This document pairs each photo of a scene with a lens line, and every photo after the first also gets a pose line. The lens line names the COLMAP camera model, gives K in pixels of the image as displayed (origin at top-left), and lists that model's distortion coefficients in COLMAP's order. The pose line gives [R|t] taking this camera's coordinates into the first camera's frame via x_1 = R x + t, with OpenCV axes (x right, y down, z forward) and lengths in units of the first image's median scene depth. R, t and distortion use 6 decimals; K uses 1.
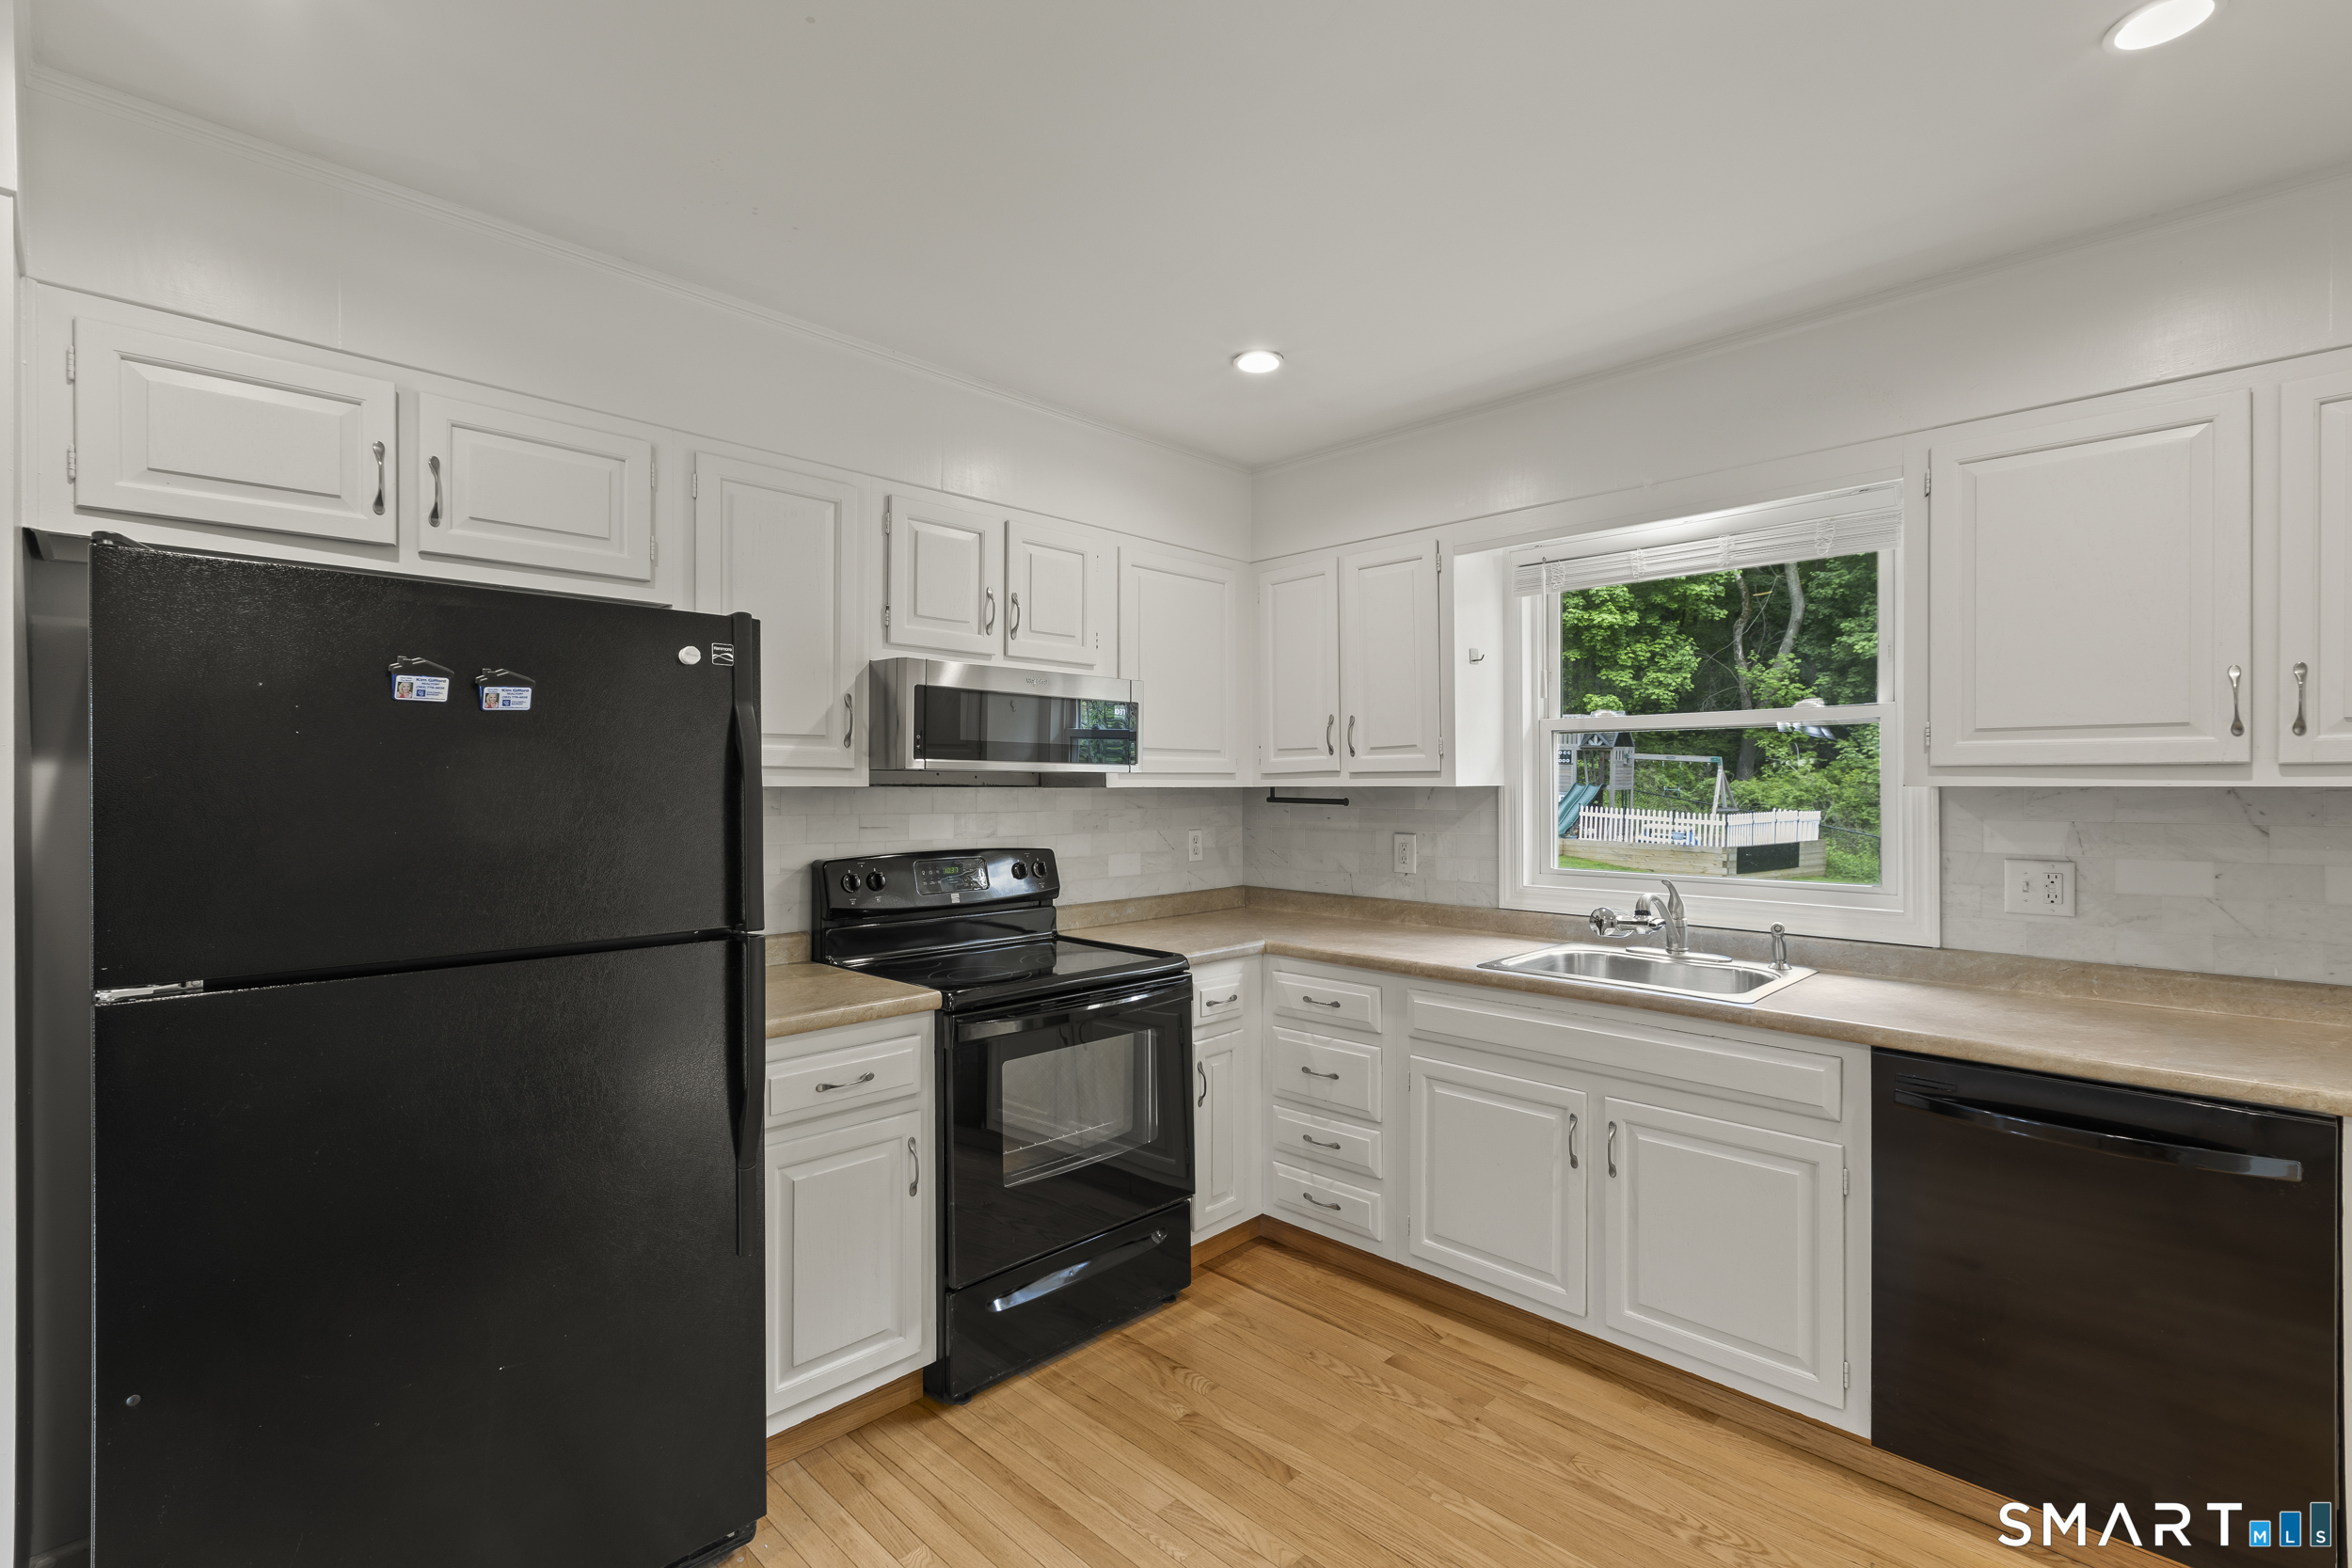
lens RADIAL K [[1057.3, 0, 1184.0], [0, 1057.3, 786.3], [0, 0, 1]] dist [-0.000446, -0.000451]
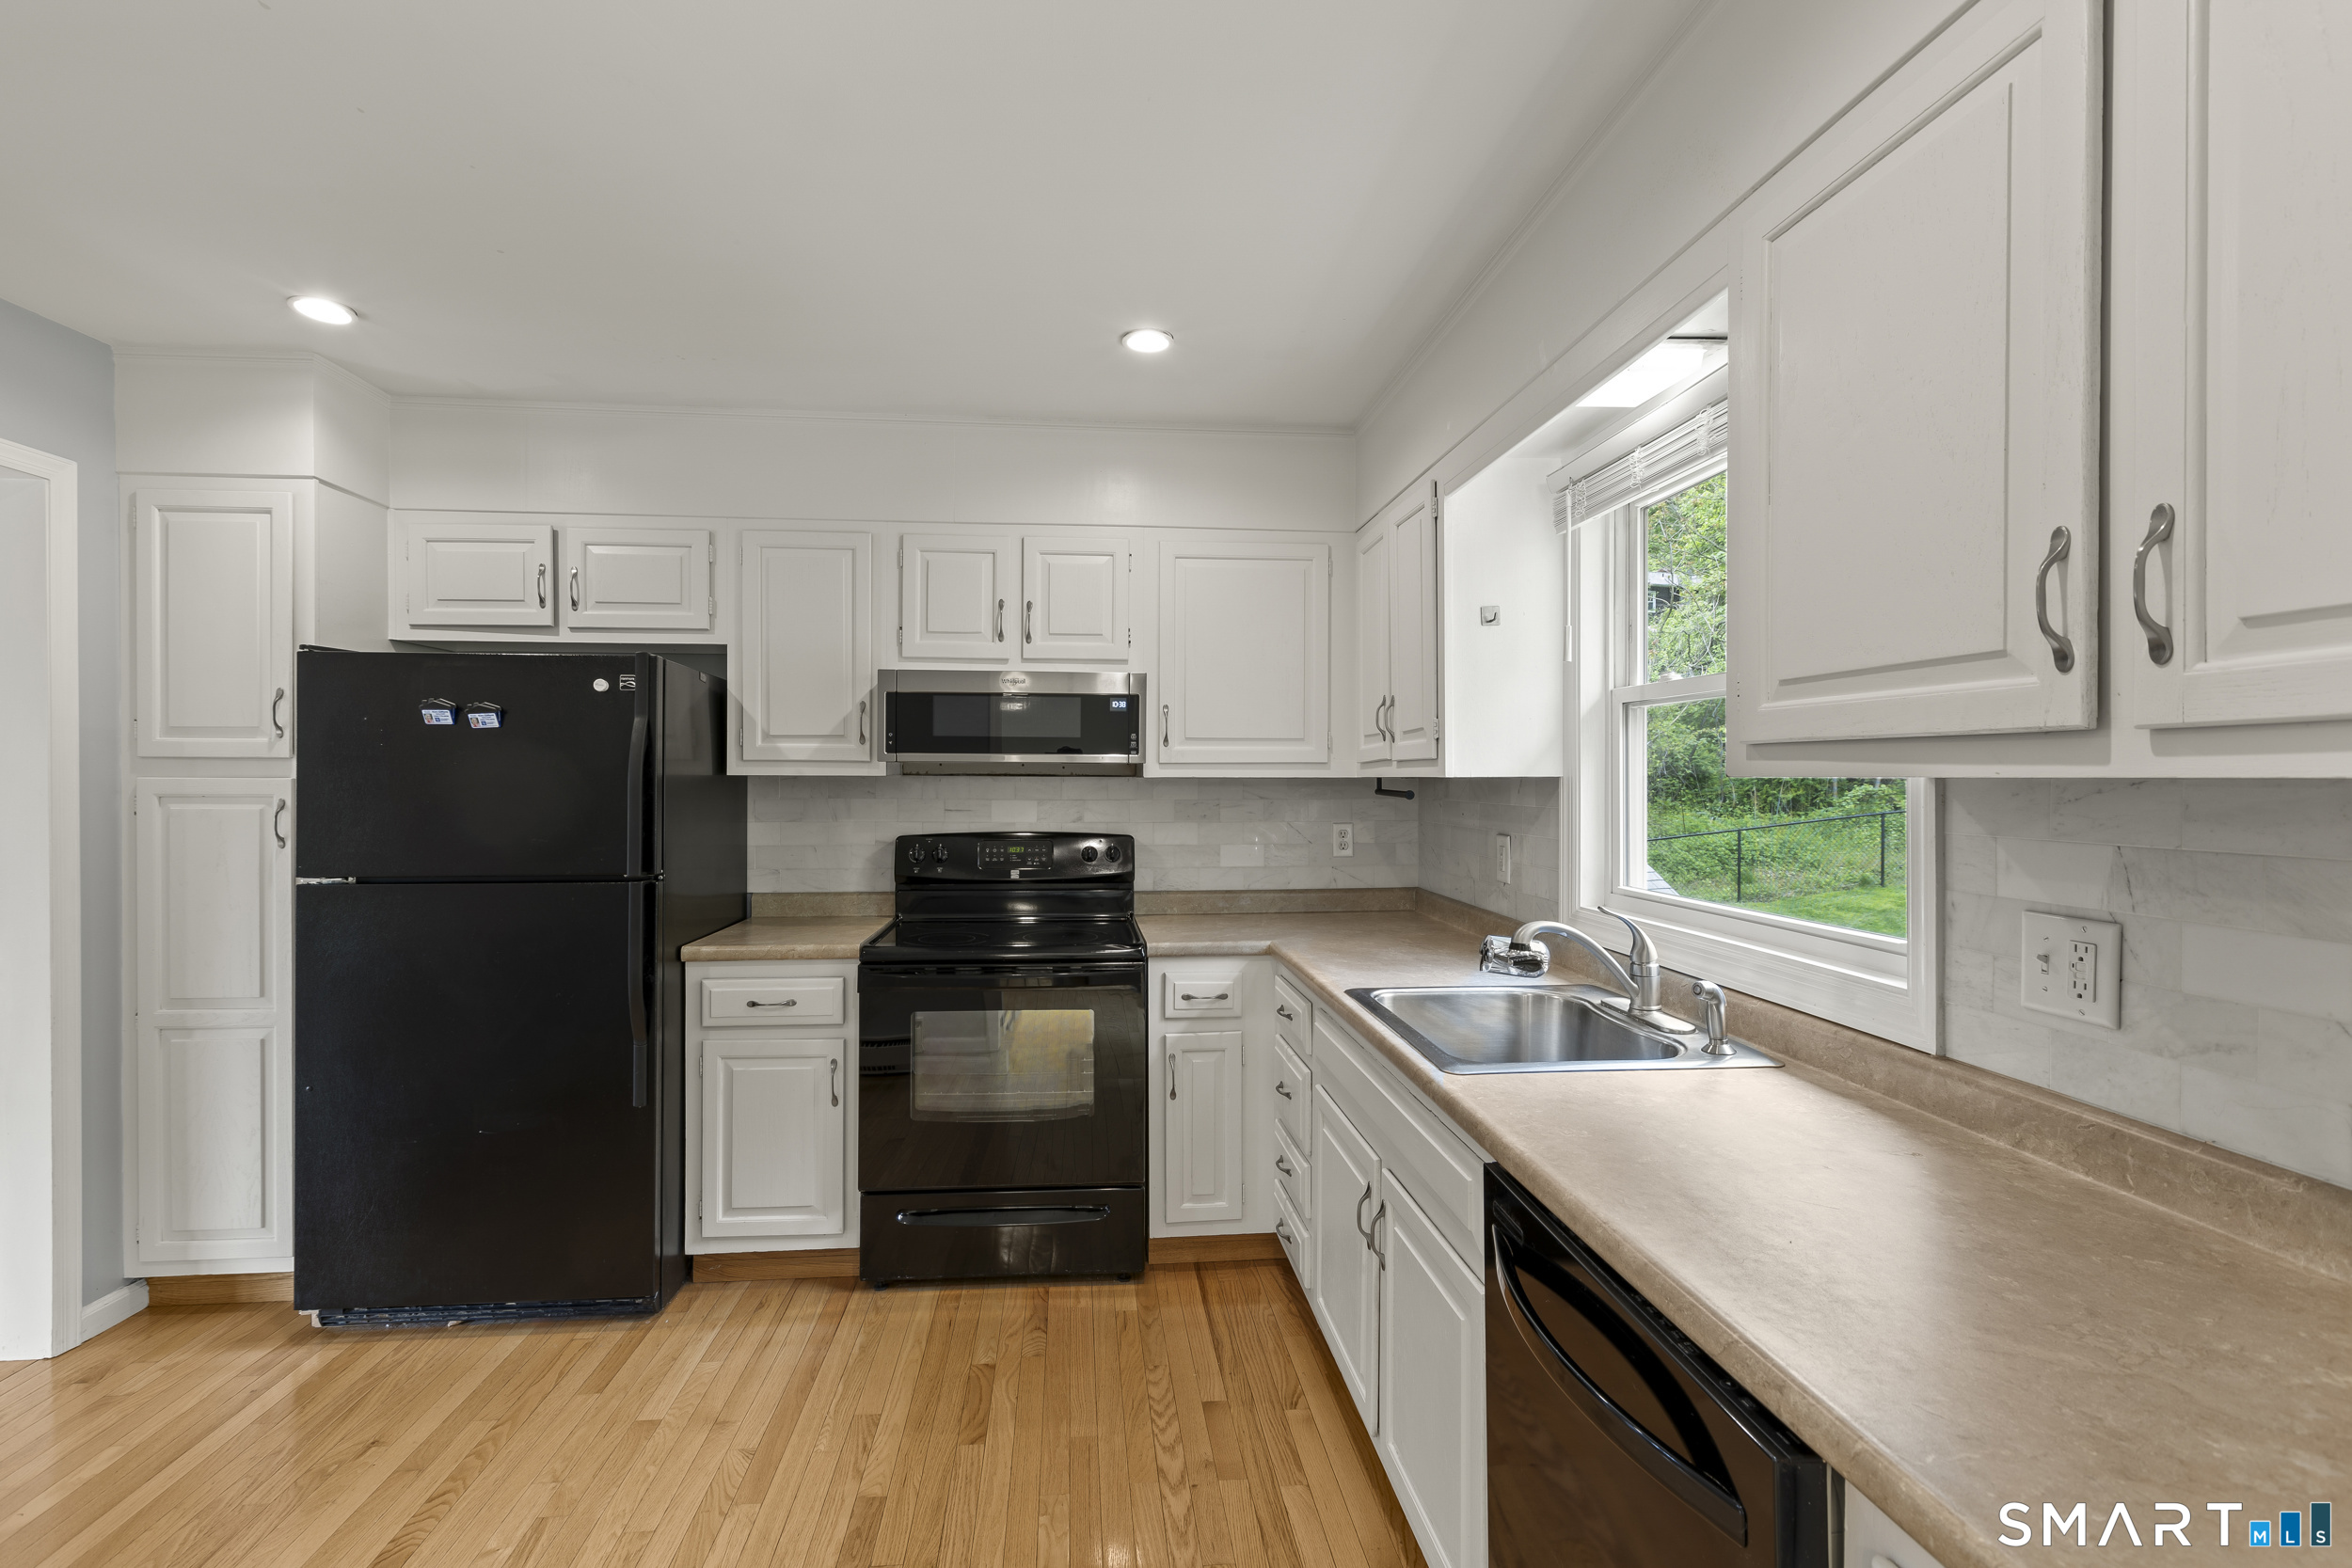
lens RADIAL K [[1067.9, 0, 1176.0], [0, 1067.9, 784.0], [0, 0, 1]] dist [-0.003433, -0.000641]
pose [[0.759170, 0.006180, -0.650863, 0.692204], [-0.002050, 0.999973, 0.007104, 0.000269], [0.650889, -0.004059, 0.759162, 0.252945]]
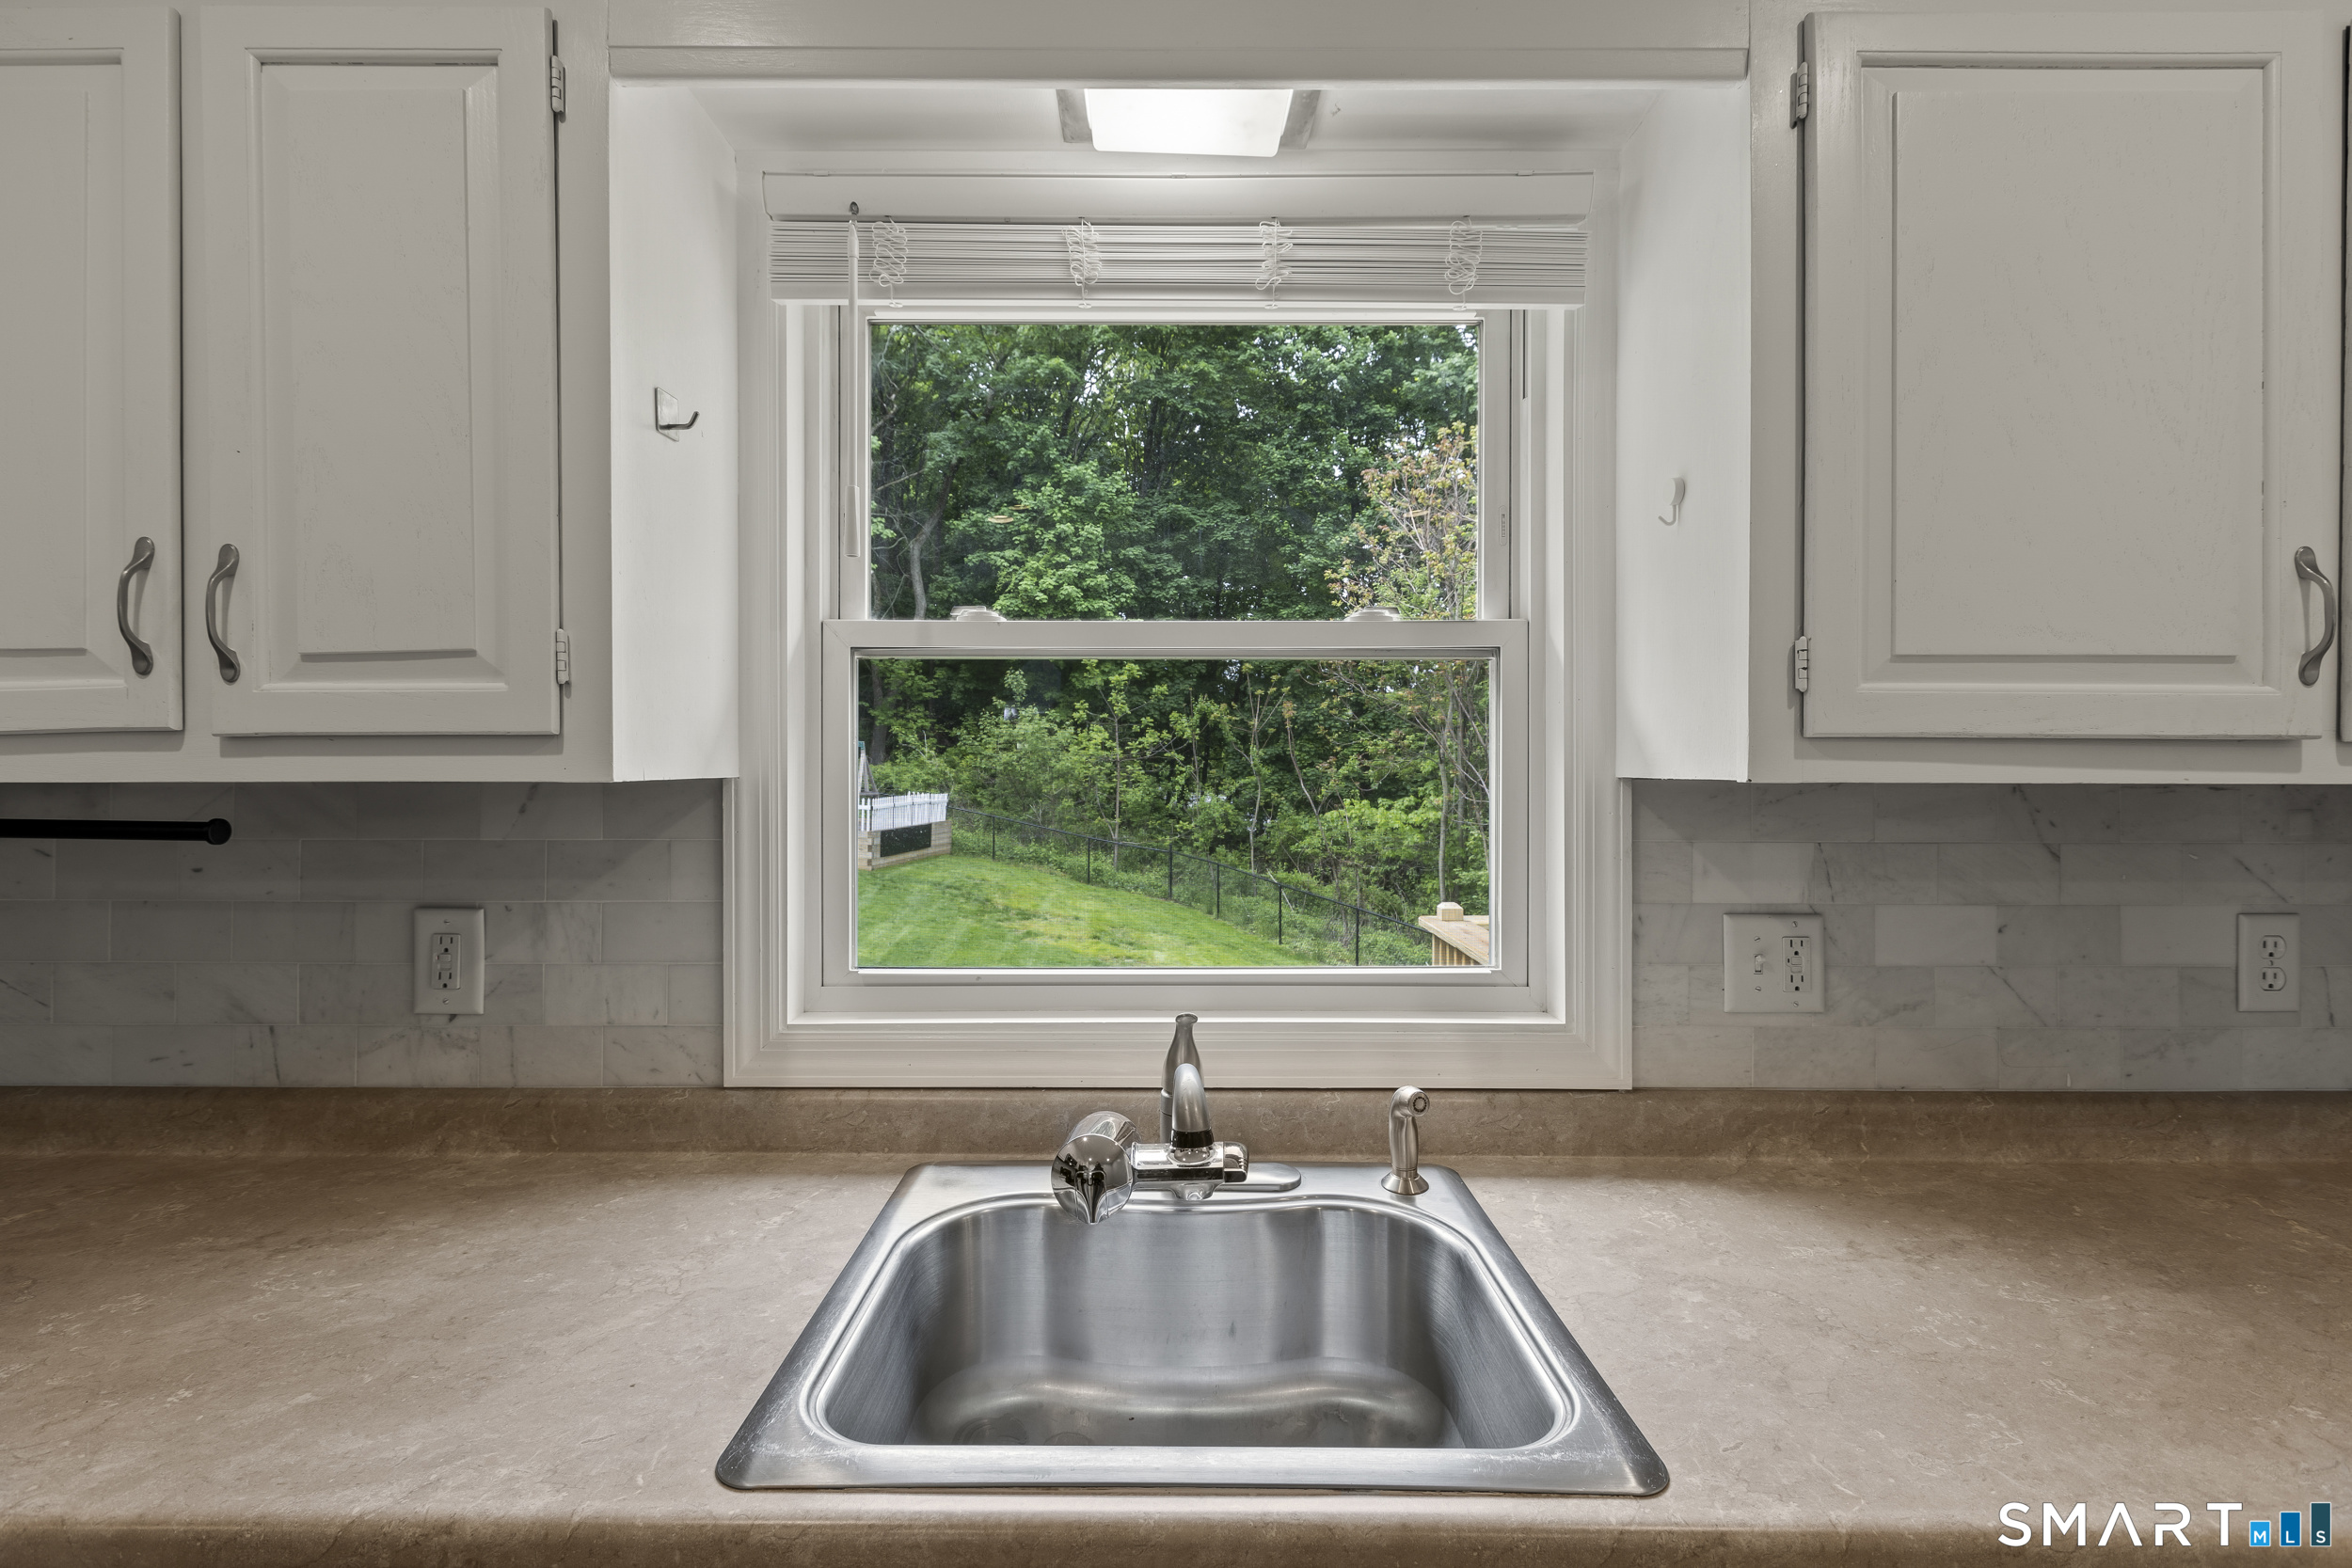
lens RADIAL K [[1043.0, 0, 1154.4], [0, 1043.0, 761.6], [0, 0, 1]] dist [0.002472, -0.000085]
pose [[0.722972, 0.006509, 0.690846, 0.167097], [-0.001136, 0.999965, -0.008233, -0.004077], [-0.690876, 0.005167, 0.722955, 0.702381]]
